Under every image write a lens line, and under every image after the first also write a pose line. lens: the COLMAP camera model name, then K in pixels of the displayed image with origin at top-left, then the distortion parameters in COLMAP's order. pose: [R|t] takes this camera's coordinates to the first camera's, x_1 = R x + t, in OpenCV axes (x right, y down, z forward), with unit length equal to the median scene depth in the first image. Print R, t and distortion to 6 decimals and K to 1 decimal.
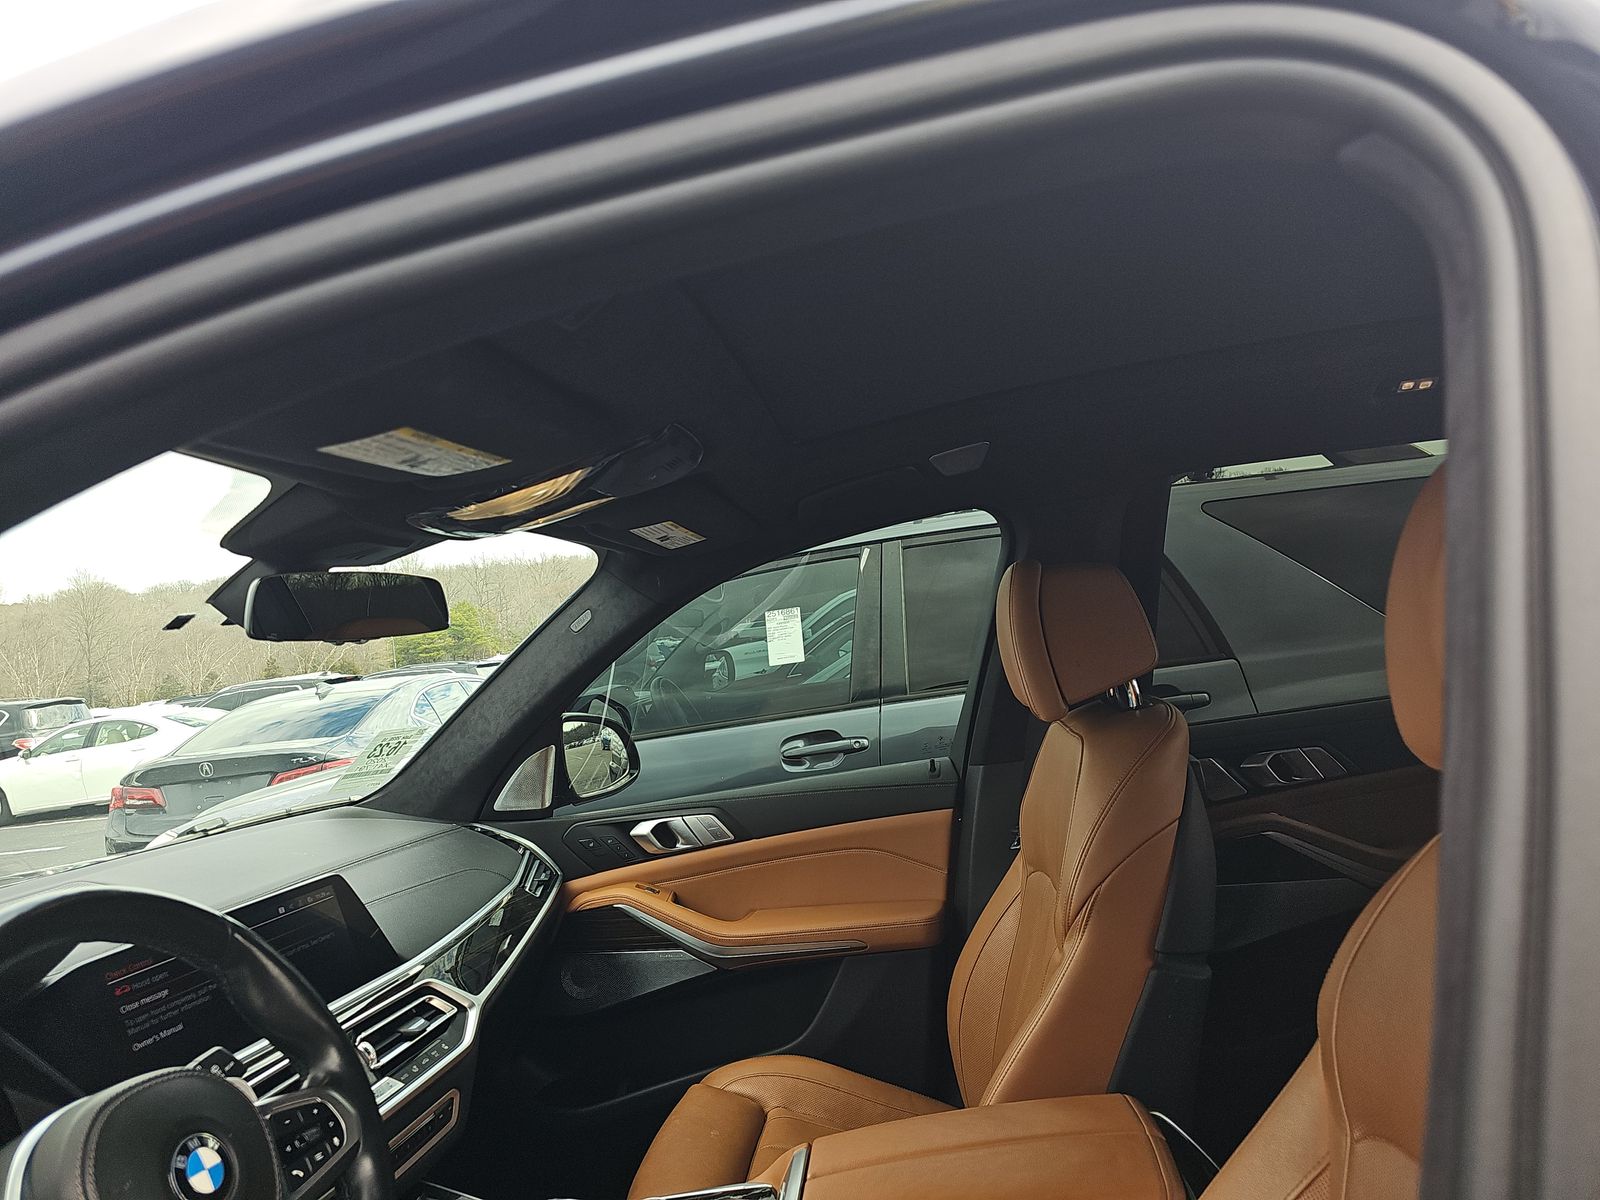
lens RADIAL K [[1060.6, 0, 800.0], [0, 1060.6, 600.0], [0, 0, 1]] dist [0.031838, -0.029856]
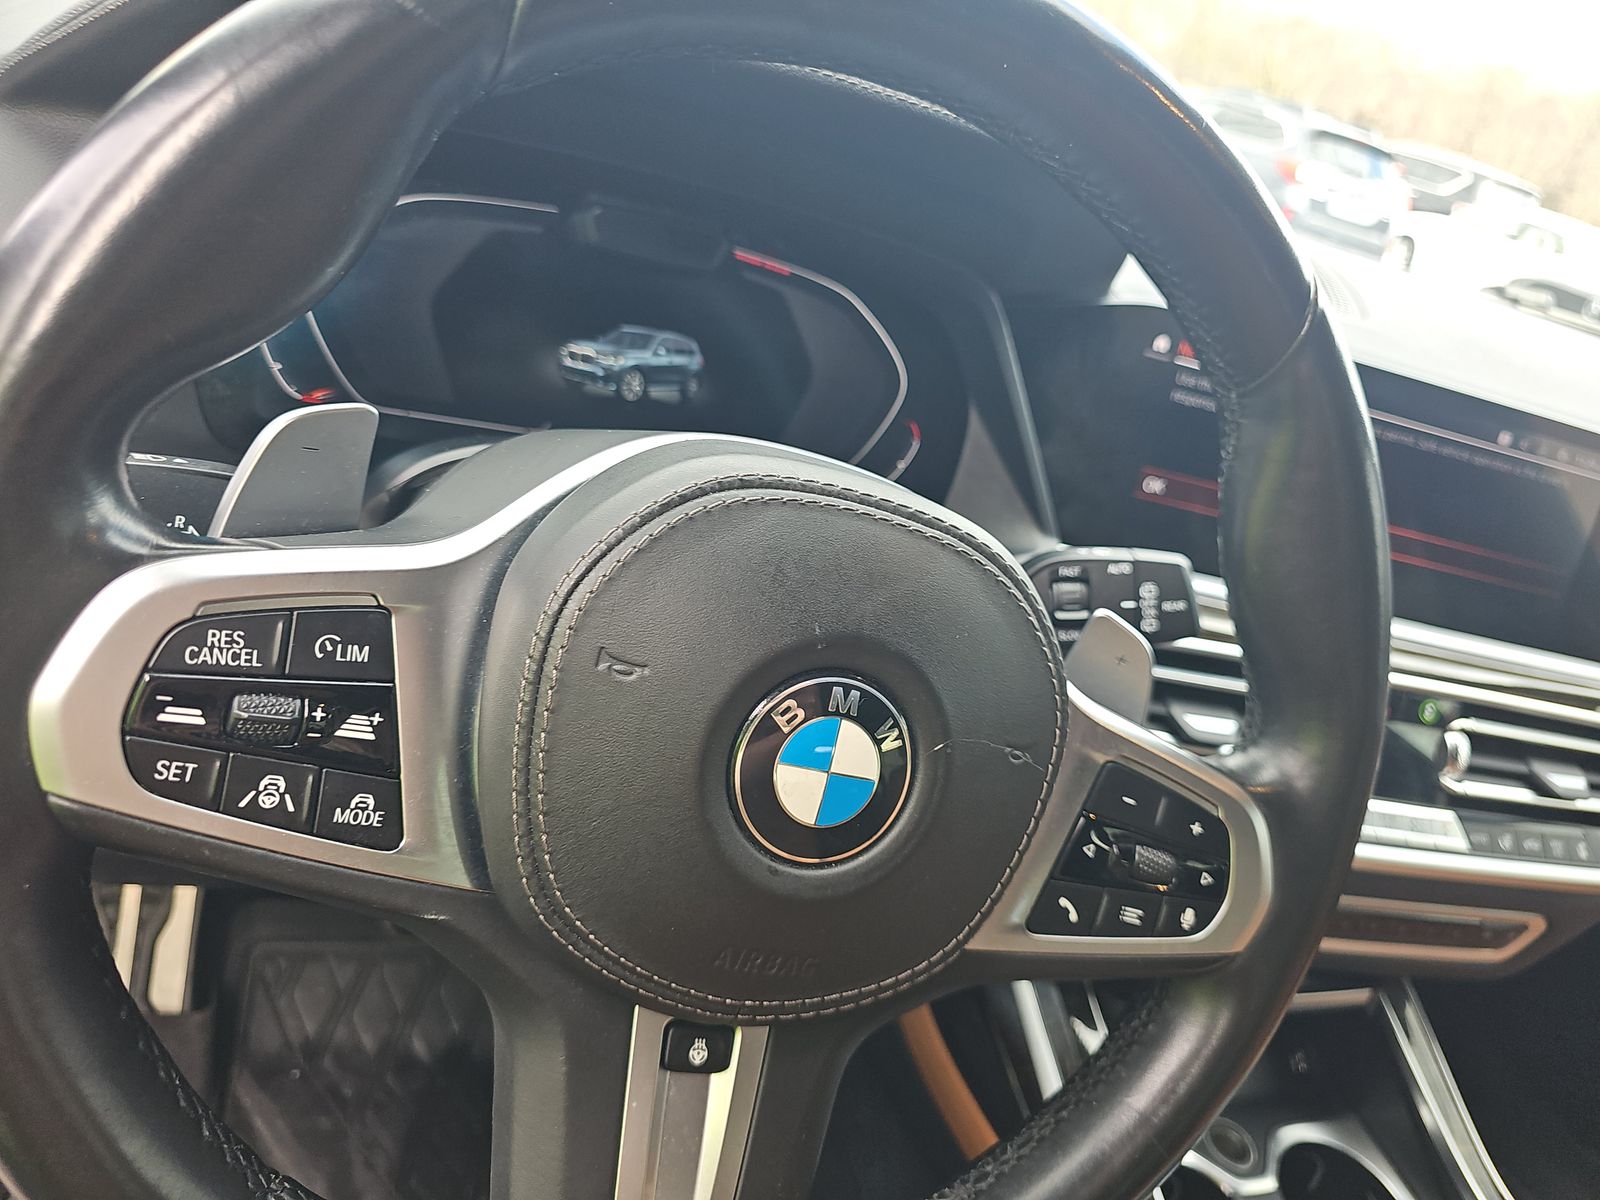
lens RADIAL K [[1079.4, 0, 791.8], [0, 1079.4, 601.8], [0, 0, 1]] dist [0.035393, -0.071384]
pose [[0.326786, 0.640878, -0.694612, -0.115105], [-0.284511, 0.767579, 0.574349, 0.092894], [0.901257, 0.009936, 0.433171, 0.287774]]
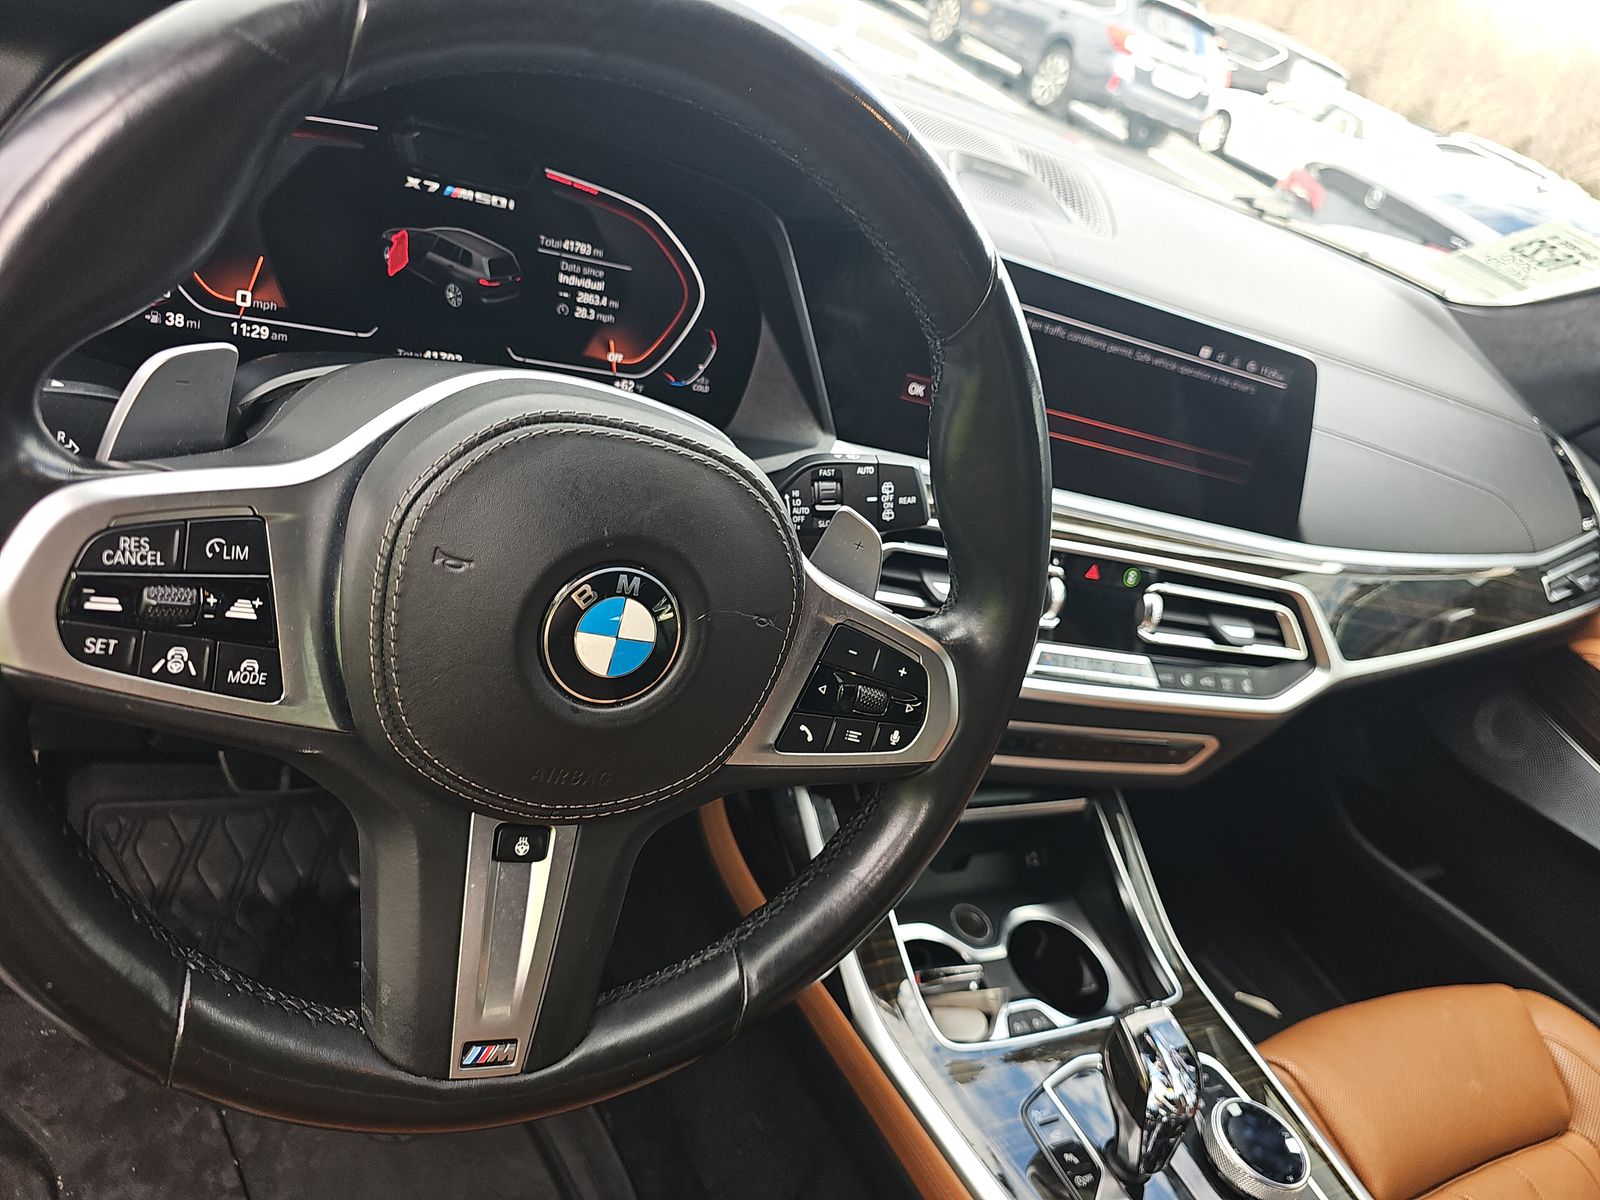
lens RADIAL K [[1089.7, 0, 820.0], [0, 1089.7, 594.4], [0, 0, 1]] dist [-0.001419, -0.006091]
pose [[0.434543, 0.717409, -0.544515, -0.083328], [-0.386797, 0.694638, 0.606520, 0.054926], [0.813363, -0.052942, 0.579342, 0.272381]]
